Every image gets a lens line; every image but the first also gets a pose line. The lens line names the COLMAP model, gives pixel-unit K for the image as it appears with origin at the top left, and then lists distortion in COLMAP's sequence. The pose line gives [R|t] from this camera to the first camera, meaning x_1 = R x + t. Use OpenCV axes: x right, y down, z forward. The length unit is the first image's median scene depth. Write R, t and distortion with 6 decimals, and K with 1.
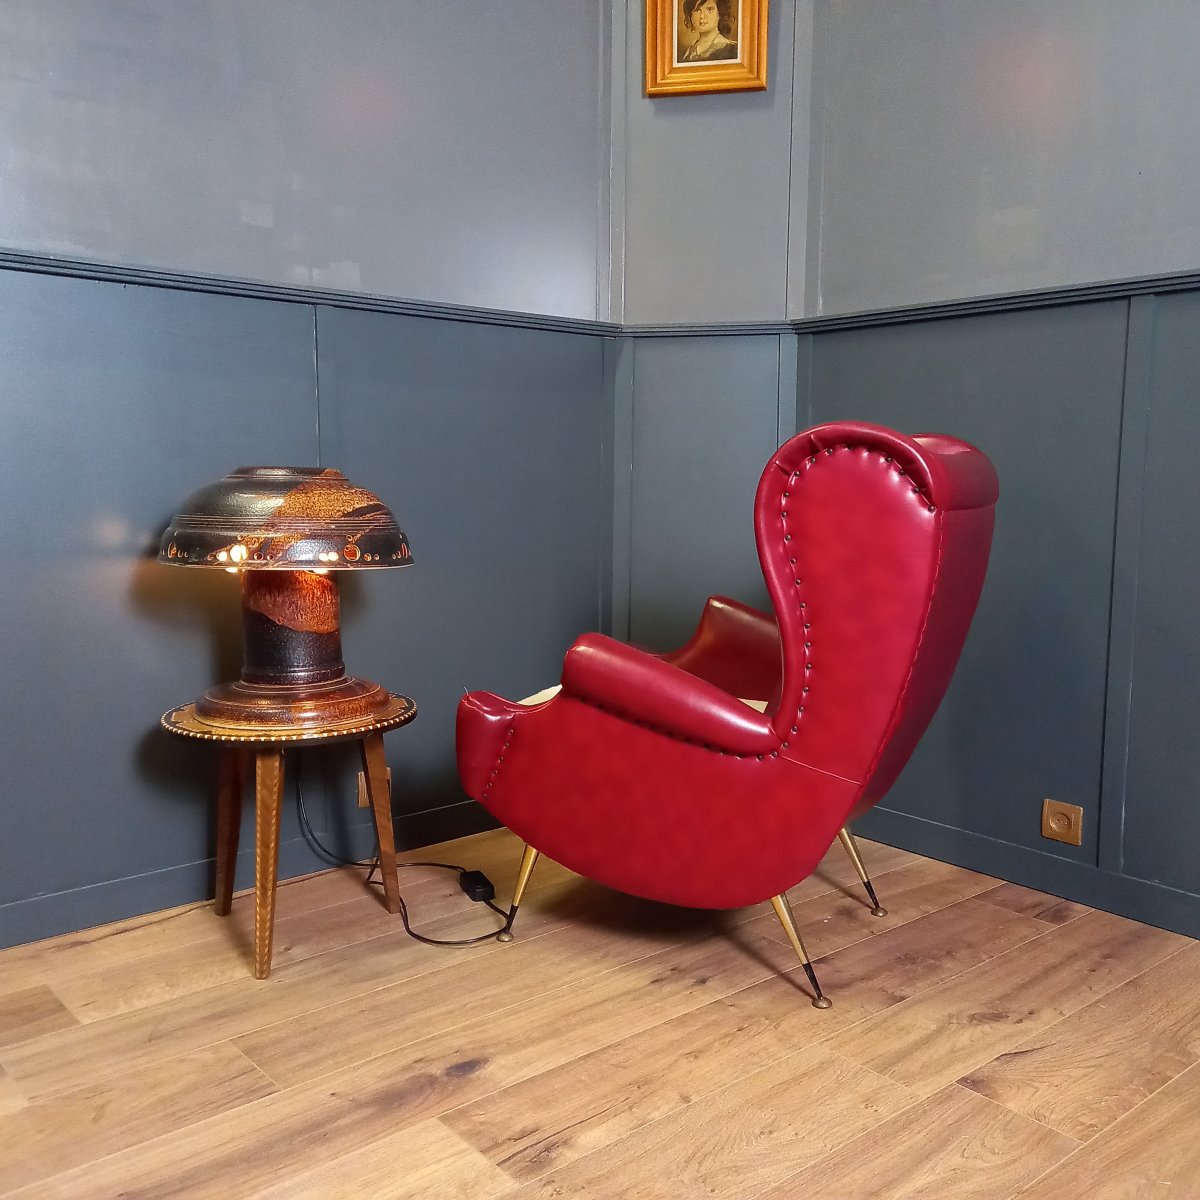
lens RADIAL K [[1158.5, 0, 599.8], [0, 1158.5, 600.9], [0, 0, 1]] dist [0.047538, 0.000000]
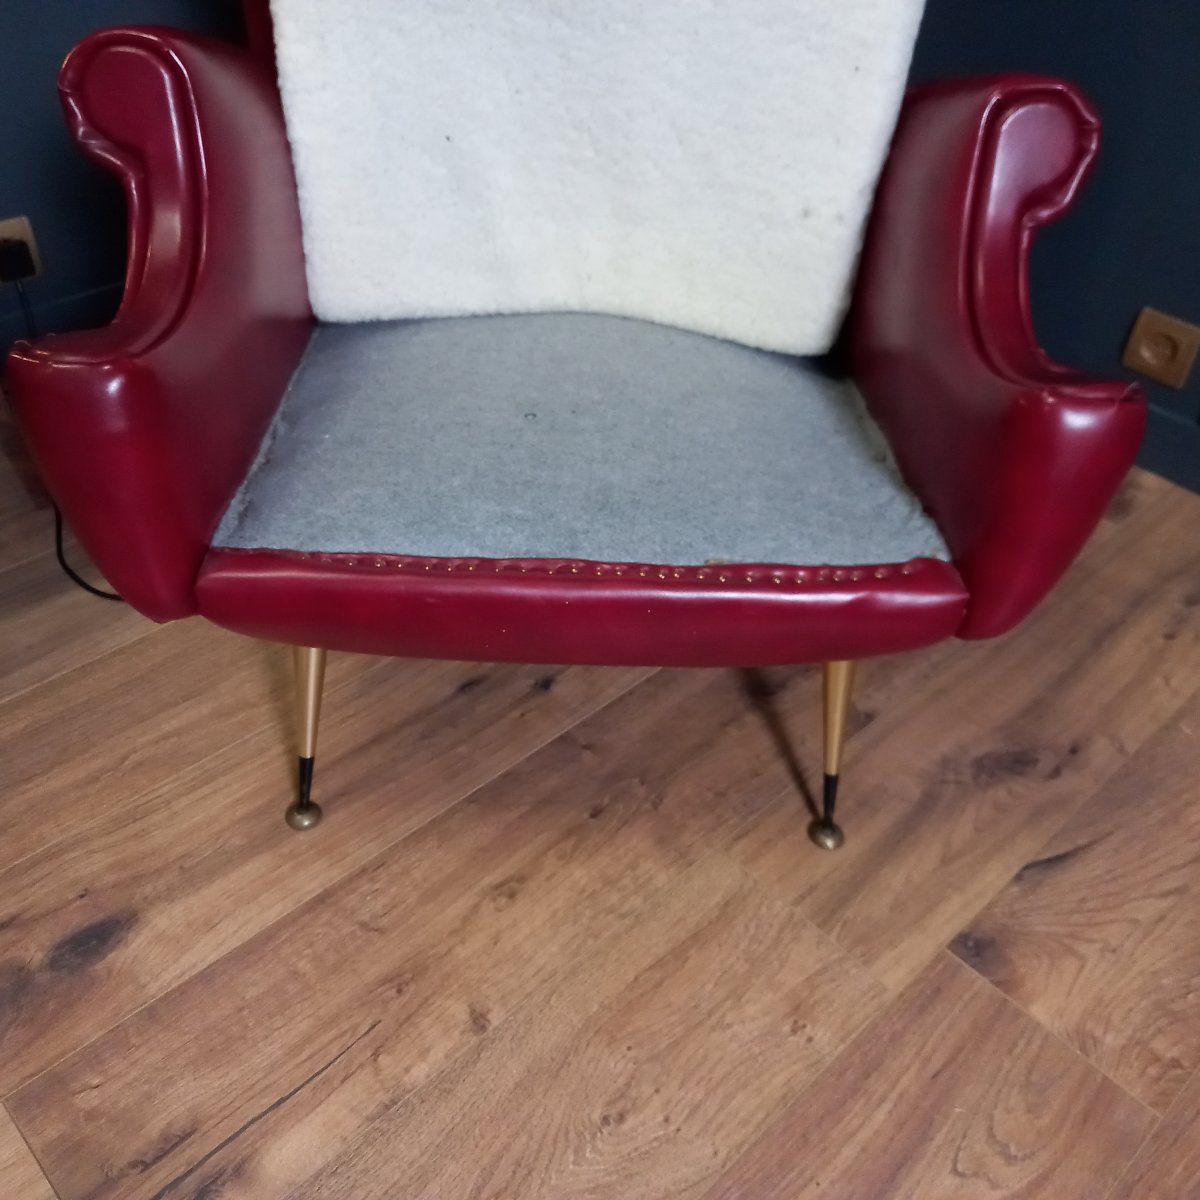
lens RADIAL K [[1158.5, 0, 605.2], [0, 1158.5, 599.1], [0, 0, 1]] dist [0.047538, 0.000000]
pose [[0.997978, -0.008153, 0.063033, 0.096707], [-0.029577, 0.818237, 0.574120, -0.062944], [-0.056257, -0.574823, 0.816342, 0.631871]]
